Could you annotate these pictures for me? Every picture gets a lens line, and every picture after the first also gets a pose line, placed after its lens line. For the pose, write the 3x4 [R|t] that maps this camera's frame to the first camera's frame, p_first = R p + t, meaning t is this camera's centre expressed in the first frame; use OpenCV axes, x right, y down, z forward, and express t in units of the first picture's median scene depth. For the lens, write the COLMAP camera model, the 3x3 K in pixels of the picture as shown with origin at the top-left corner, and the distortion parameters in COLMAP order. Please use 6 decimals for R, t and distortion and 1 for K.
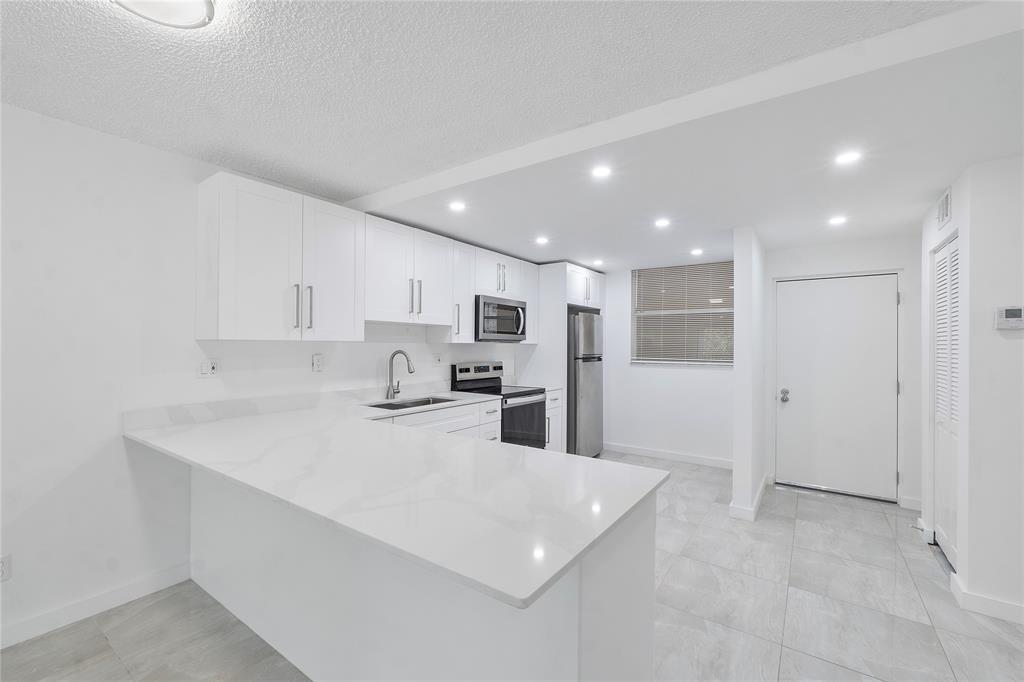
lens RADIAL K [[432.4, 0, 512.0], [0, 432.4, 341.0], [0, 0, 1]] dist [0.000772, 0.000028]
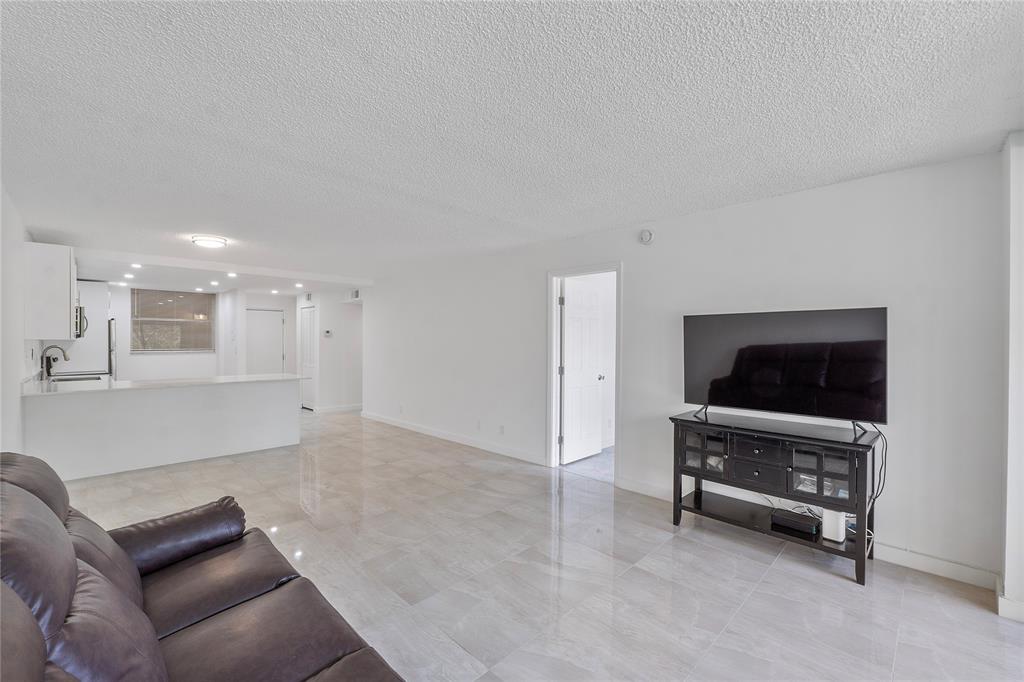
lens RADIAL K [[434.0, 0, 506.6], [0, 434.0, 344.2], [0, 0, 1]] dist [-0.008279, 0.000133]
pose [[0.182324, -0.014149, 0.983137, -1.307203], [-0.006628, 0.999856, 0.015619, -0.013802], [-0.983216, -0.009364, 0.182204, -0.706515]]
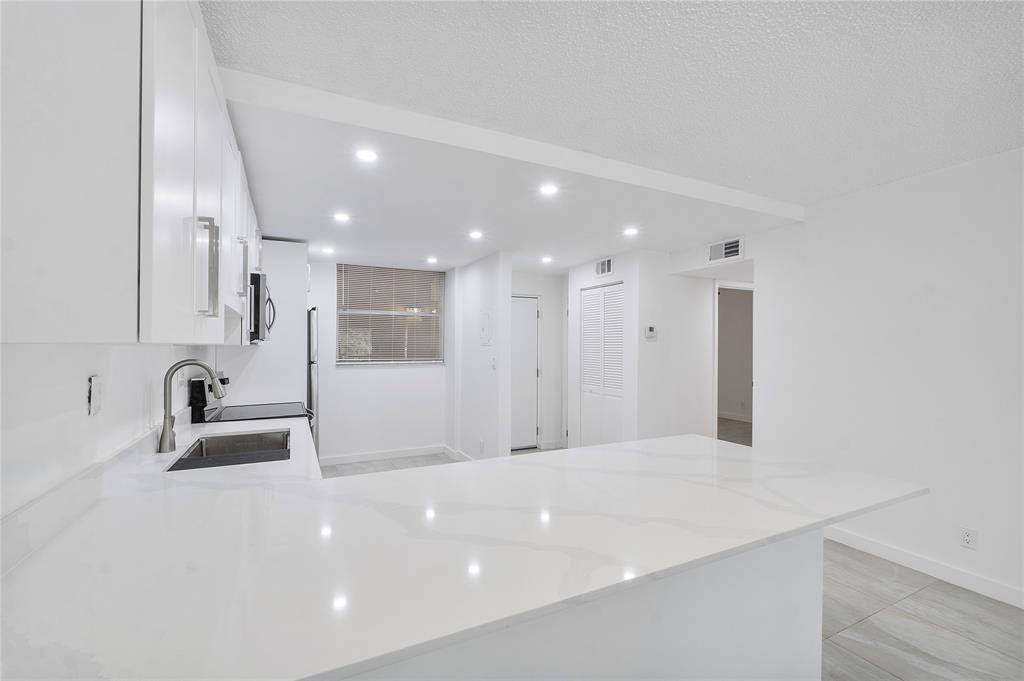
lens RADIAL K [[434.0, 0, 506.6], [0, 434.0, 343.7], [0, 0, 1]] dist [-0.008279, 0.000133]
pose [[0.479925, -0.003418, 0.877303, -0.512095], [-0.004822, 0.999967, 0.006534, -0.003549], [-0.877296, -0.007366, 0.479893, 0.353872]]
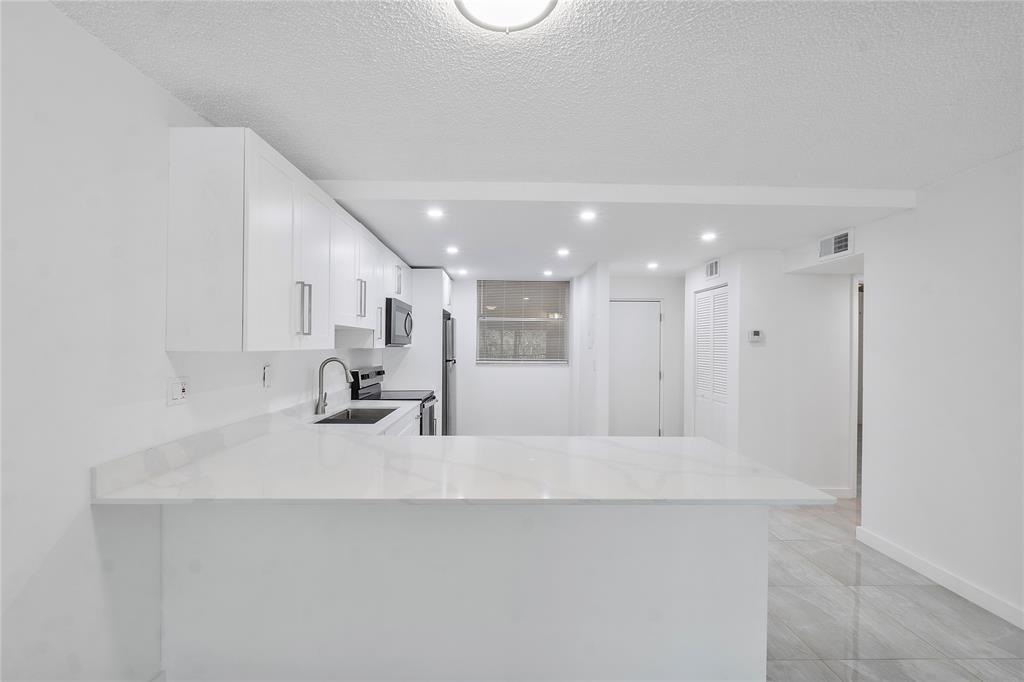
lens RADIAL K [[434.9, 0, 510.0], [0, 434.9, 341.3], [0, 0, 1]] dist [-0.003853, -0.000192]
pose [[0.805606, 0.002263, 0.592448, -0.461173], [-0.005959, 0.999973, 0.004283, -0.016792], [-0.592422, -0.006981, 0.805597, 0.065293]]
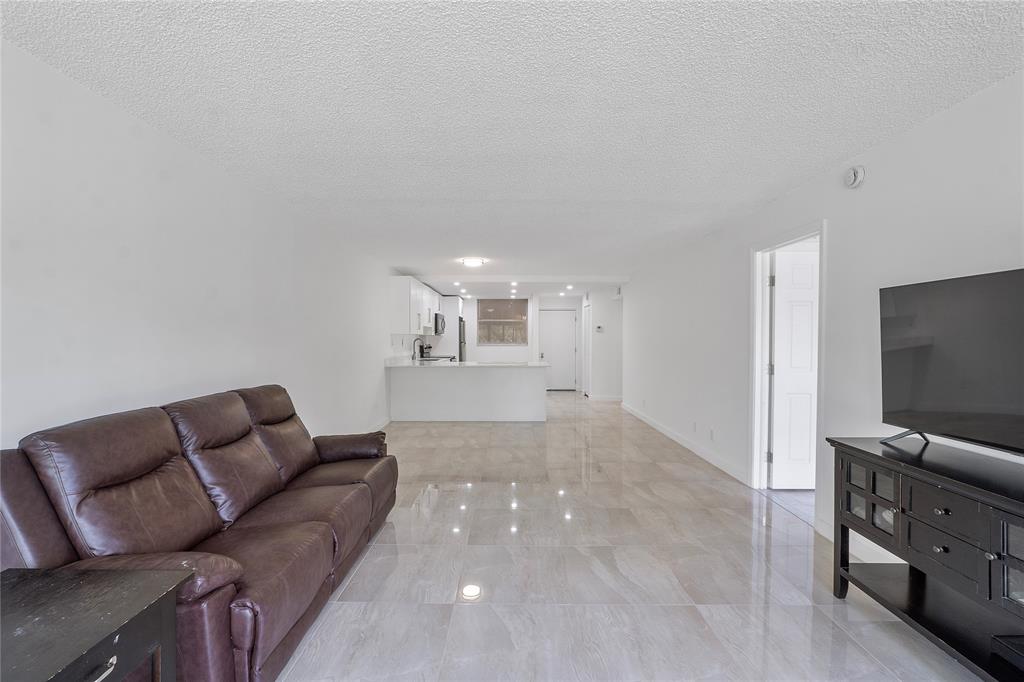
lens RADIAL K [[436.0, 0, 505.8], [0, 436.0, 339.1], [0, 0, 1]] dist [0.023620, 0.000054]
pose [[0.826847, -0.008483, 0.562364, -1.110524], [0.001768, 0.999921, 0.012484, -0.001720], [-0.562425, -0.009328, 0.826796, -1.122811]]
